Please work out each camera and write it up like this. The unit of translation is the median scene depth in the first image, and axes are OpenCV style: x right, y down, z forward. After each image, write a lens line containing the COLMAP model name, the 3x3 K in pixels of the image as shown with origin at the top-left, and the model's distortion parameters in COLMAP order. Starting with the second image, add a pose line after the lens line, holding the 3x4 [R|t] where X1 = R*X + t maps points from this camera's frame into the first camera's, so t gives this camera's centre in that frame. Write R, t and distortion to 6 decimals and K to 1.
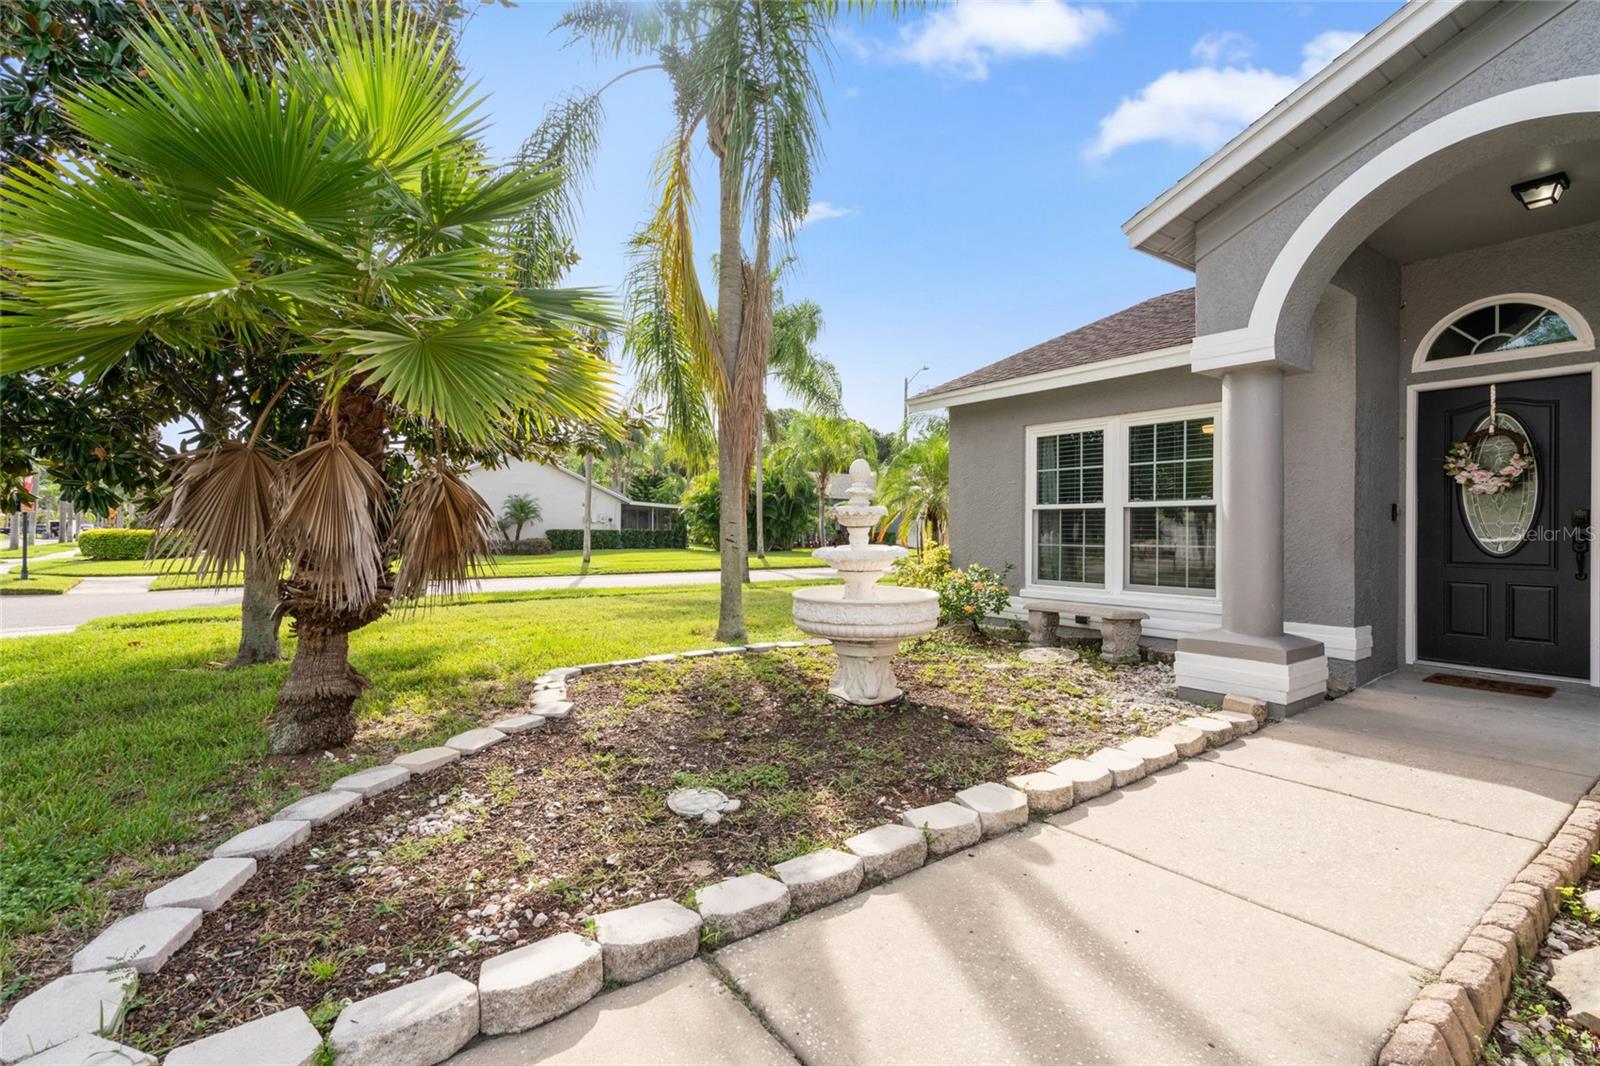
lens RADIAL K [[713.6, 0, 804.8], [0, 713.6, 532.0], [0, 0, 1]] dist [0.000613, 0.001654]
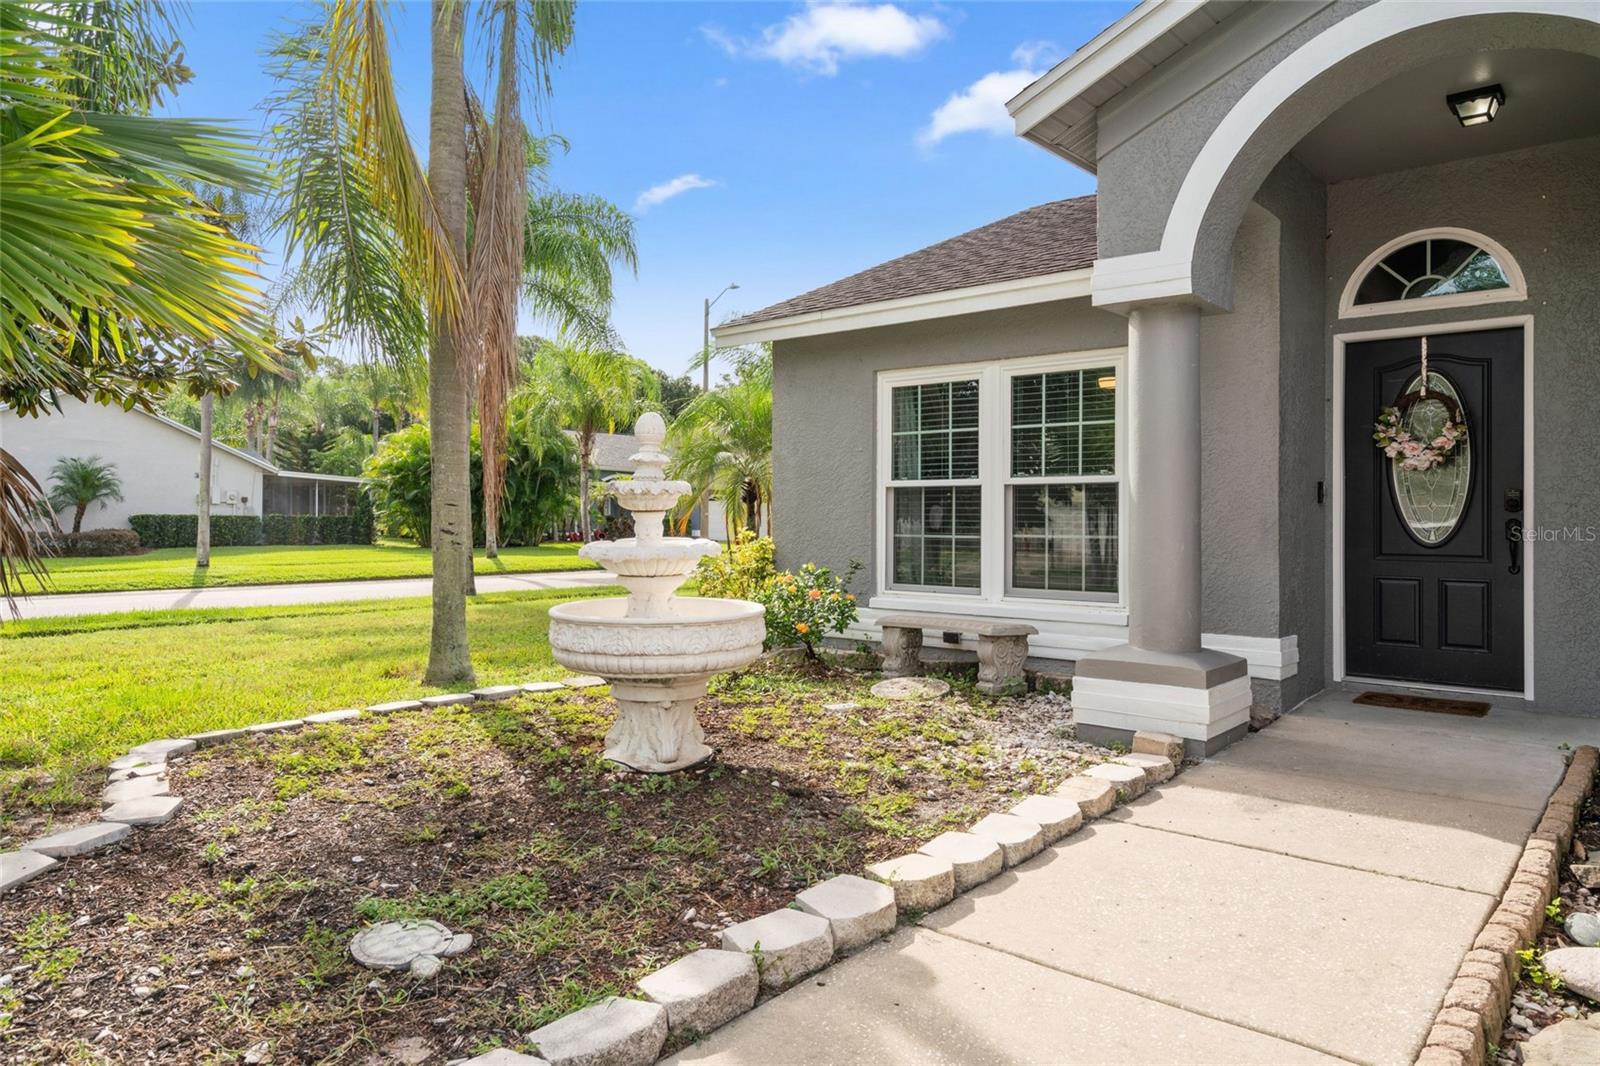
lens RADIAL K [[1020.6, 0, 793.6], [0, 1020.6, 517.0], [0, 0, 1]] dist [0.007363, 0.004617]
pose [[0.974285, -0.001801, 0.225313, -0.008853], [0.002099, 0.999997, -0.001083, -0.000124], [-0.225310, 0.001528, 0.974286, 0.019241]]
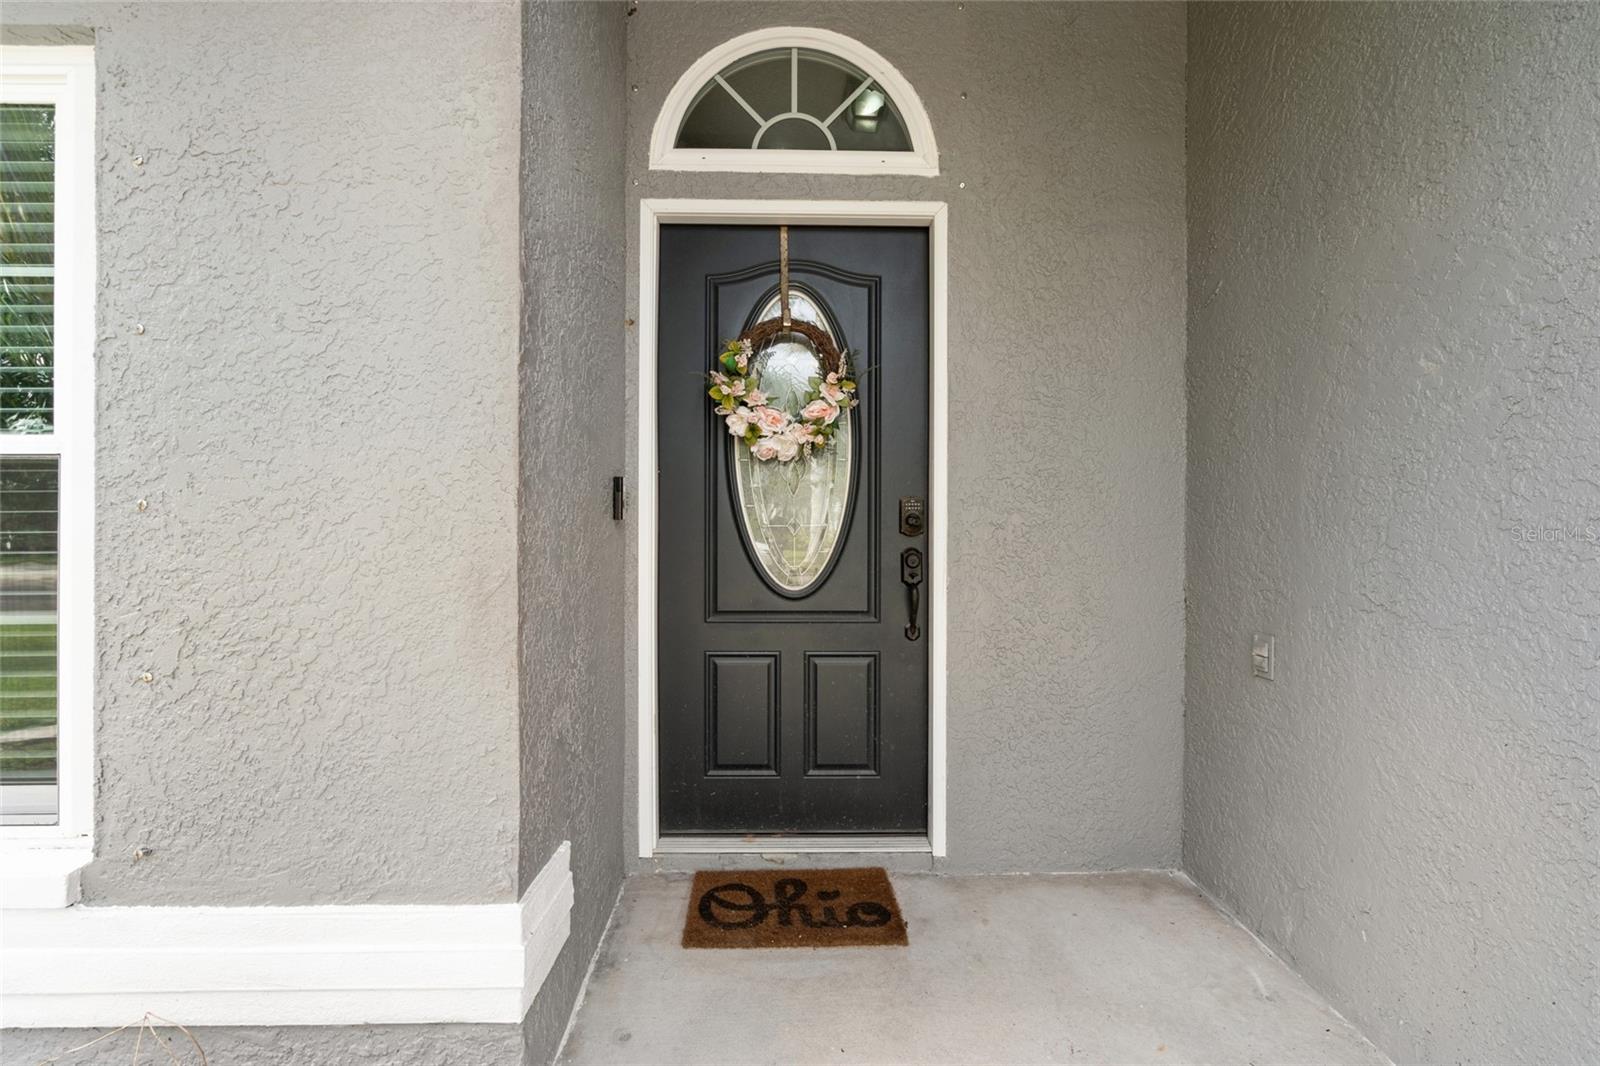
lens RADIAL K [[739.4, 0, 799.5], [0, 739.4, 525.2], [0, 0, 1]] dist [-0.024868, 0.000308]
pose [[0.573956, -0.005363, 0.818869, 0.621799], [0.000288, 0.999980, 0.006347, -0.017075], [-0.818886, -0.003407, 0.573946, 0.774698]]
